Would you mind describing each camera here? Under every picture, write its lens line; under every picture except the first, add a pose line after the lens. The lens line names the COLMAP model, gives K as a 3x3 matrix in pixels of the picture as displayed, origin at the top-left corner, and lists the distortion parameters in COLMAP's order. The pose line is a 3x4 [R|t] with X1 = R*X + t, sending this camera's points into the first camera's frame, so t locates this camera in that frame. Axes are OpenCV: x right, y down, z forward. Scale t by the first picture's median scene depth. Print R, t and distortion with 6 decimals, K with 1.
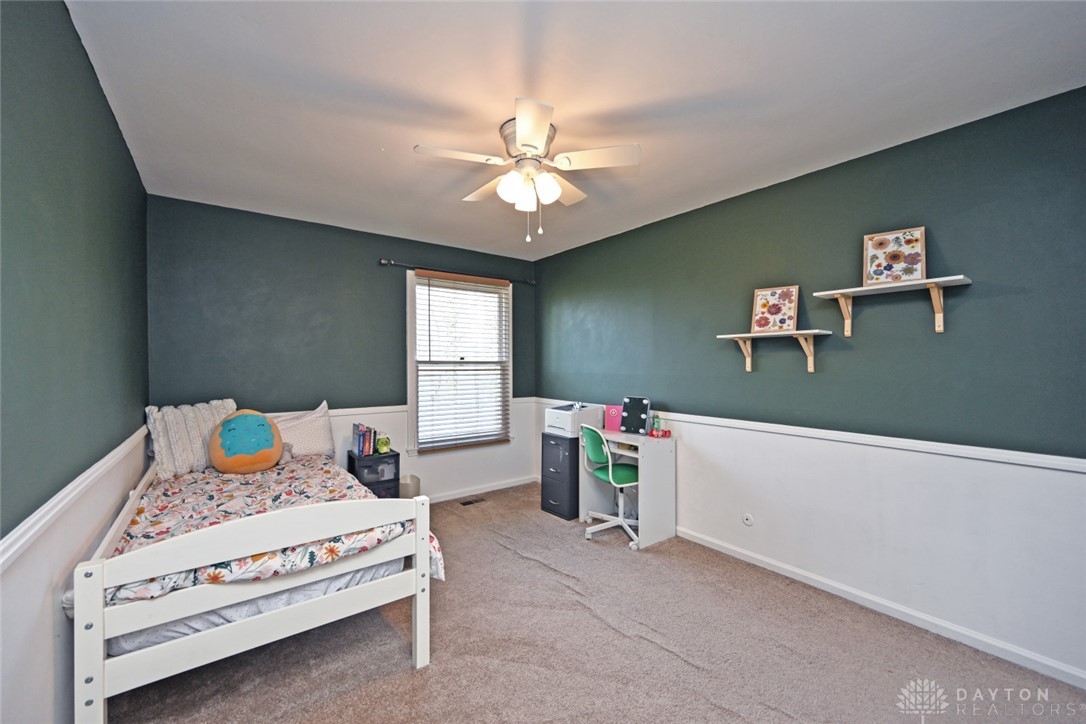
lens RADIAL K [[426.8, 0, 543.0], [0, 426.8, 362.0], [0, 0, 1]] dist [-0.000437, 0.000007]
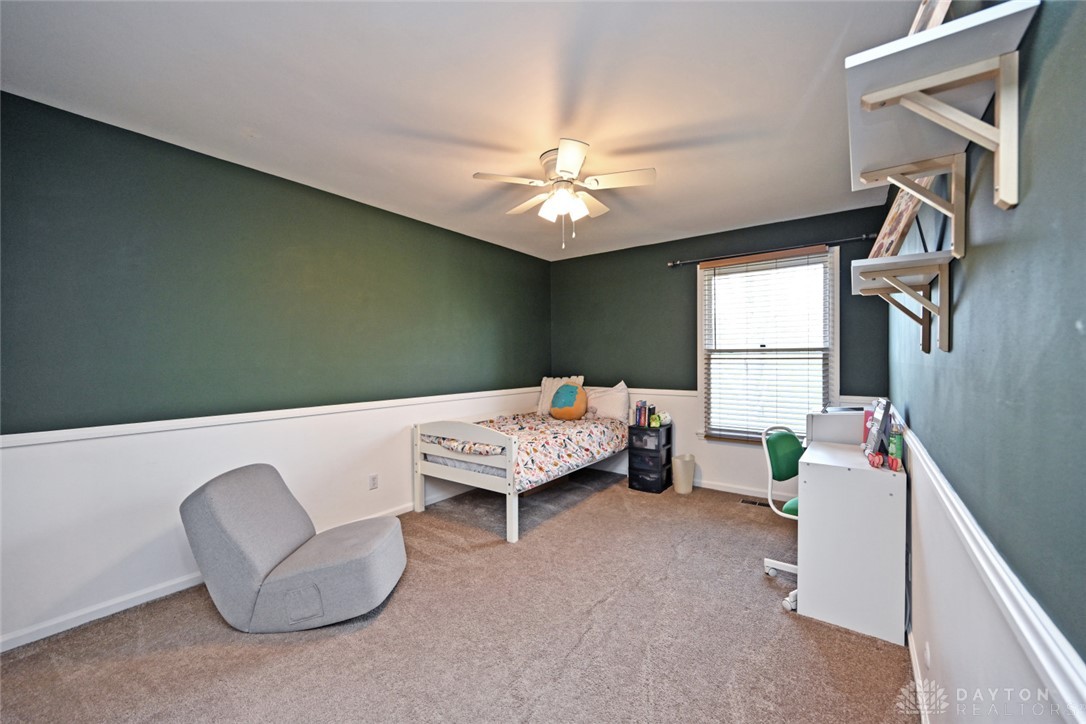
lens RADIAL K [[426.8, 0, 543.0], [0, 426.8, 362.0], [0, 0, 1]] dist [-0.000437, 0.000007]
pose [[0.278155, 0.003933, -0.960528, 0.608136], [0.008807, 0.999939, 0.006645, 0.017591], [0.960496, -0.010307, 0.278103, 0.327056]]
